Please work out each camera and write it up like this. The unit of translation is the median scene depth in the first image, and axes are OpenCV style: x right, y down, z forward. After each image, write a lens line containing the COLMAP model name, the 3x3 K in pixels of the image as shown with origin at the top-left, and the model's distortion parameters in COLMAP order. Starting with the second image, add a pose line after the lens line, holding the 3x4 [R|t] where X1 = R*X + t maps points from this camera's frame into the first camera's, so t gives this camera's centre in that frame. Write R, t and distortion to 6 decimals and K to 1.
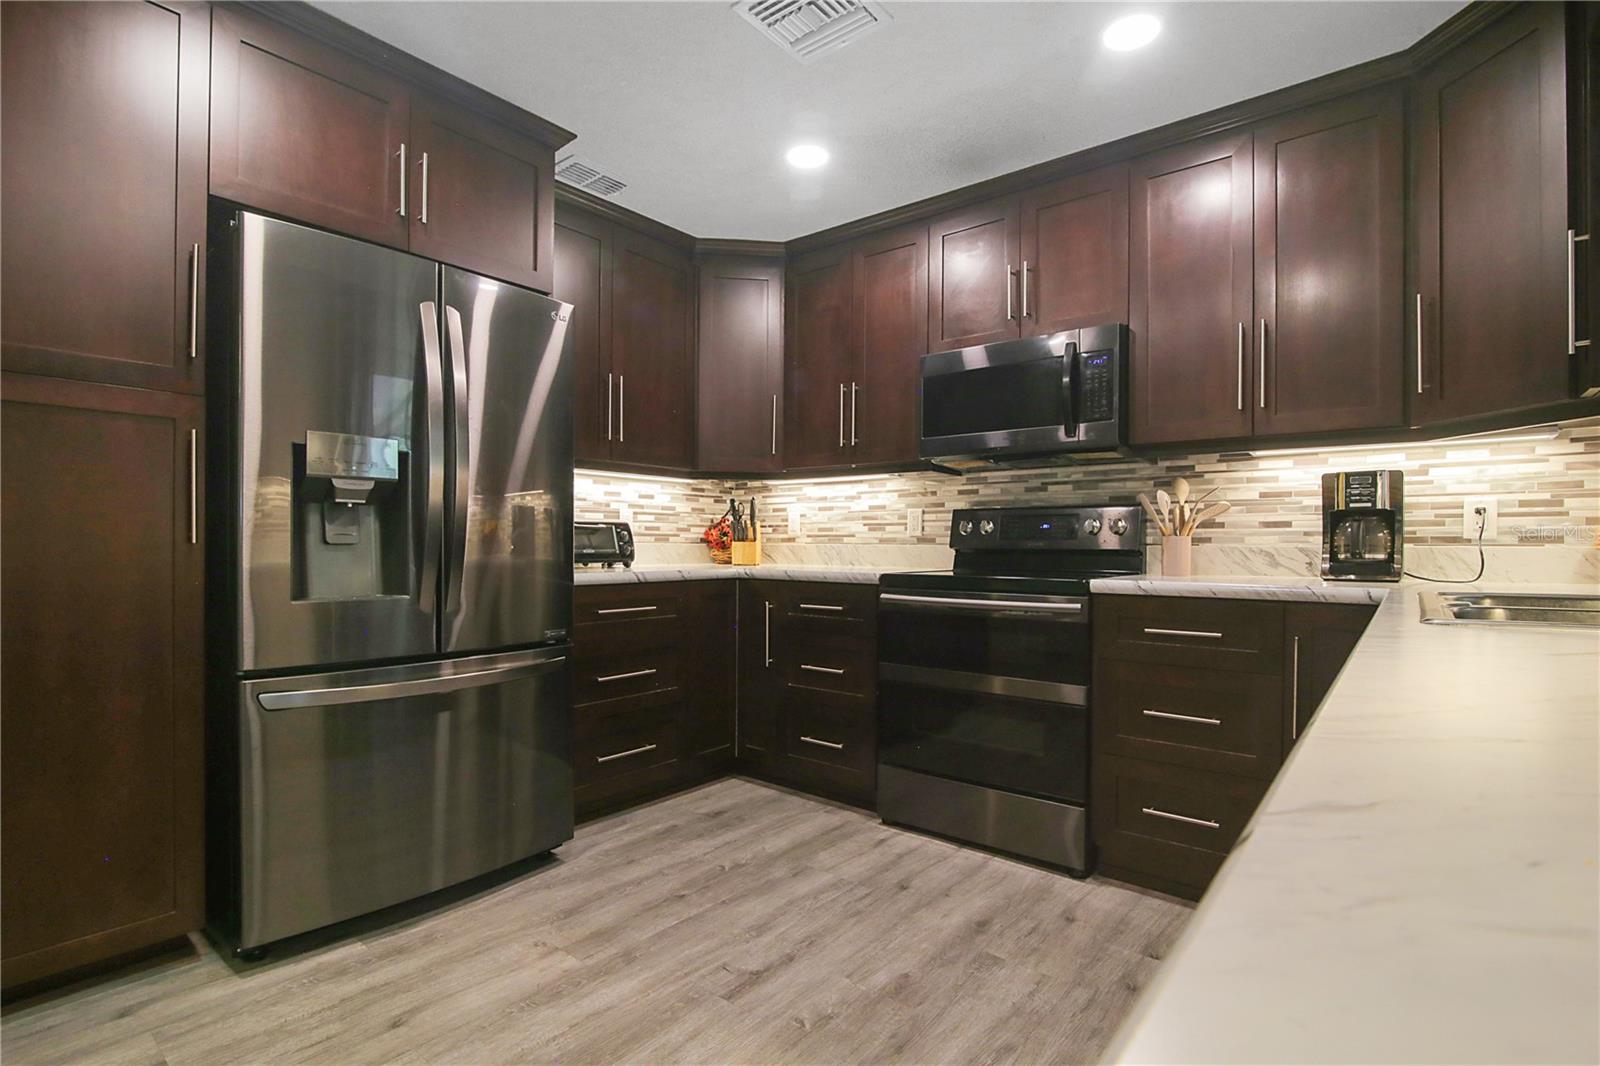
lens RADIAL K [[761.0, 0, 766.1], [0, 761.0, 550.9], [0, 0, 1]] dist [-0.015424, 0.000856]
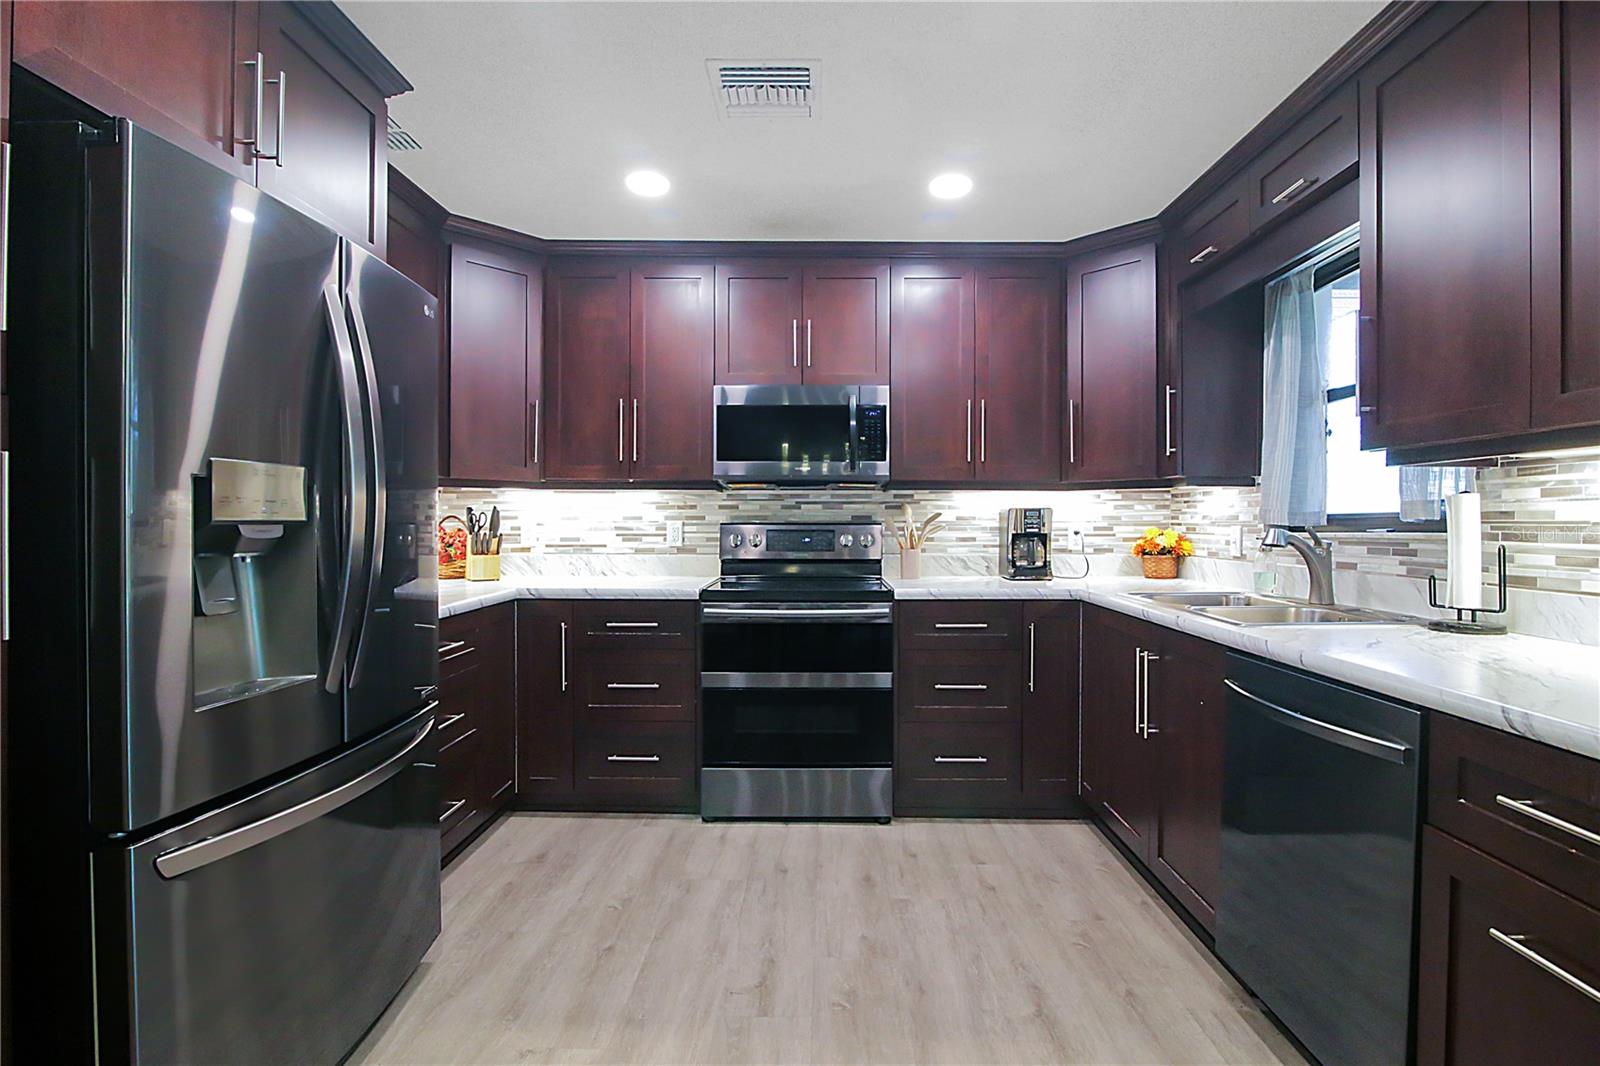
lens RADIAL K [[761.0, 0, 790.1], [0, 761.0, 525.5], [0, 0, 1]] dist [-0.015424, 0.000856]
pose [[0.774973, -0.012018, 0.631881, -0.453459], [0.010906, 0.999925, 0.005642, -0.068603], [-0.631901, 0.002519, 0.775045, 0.098562]]
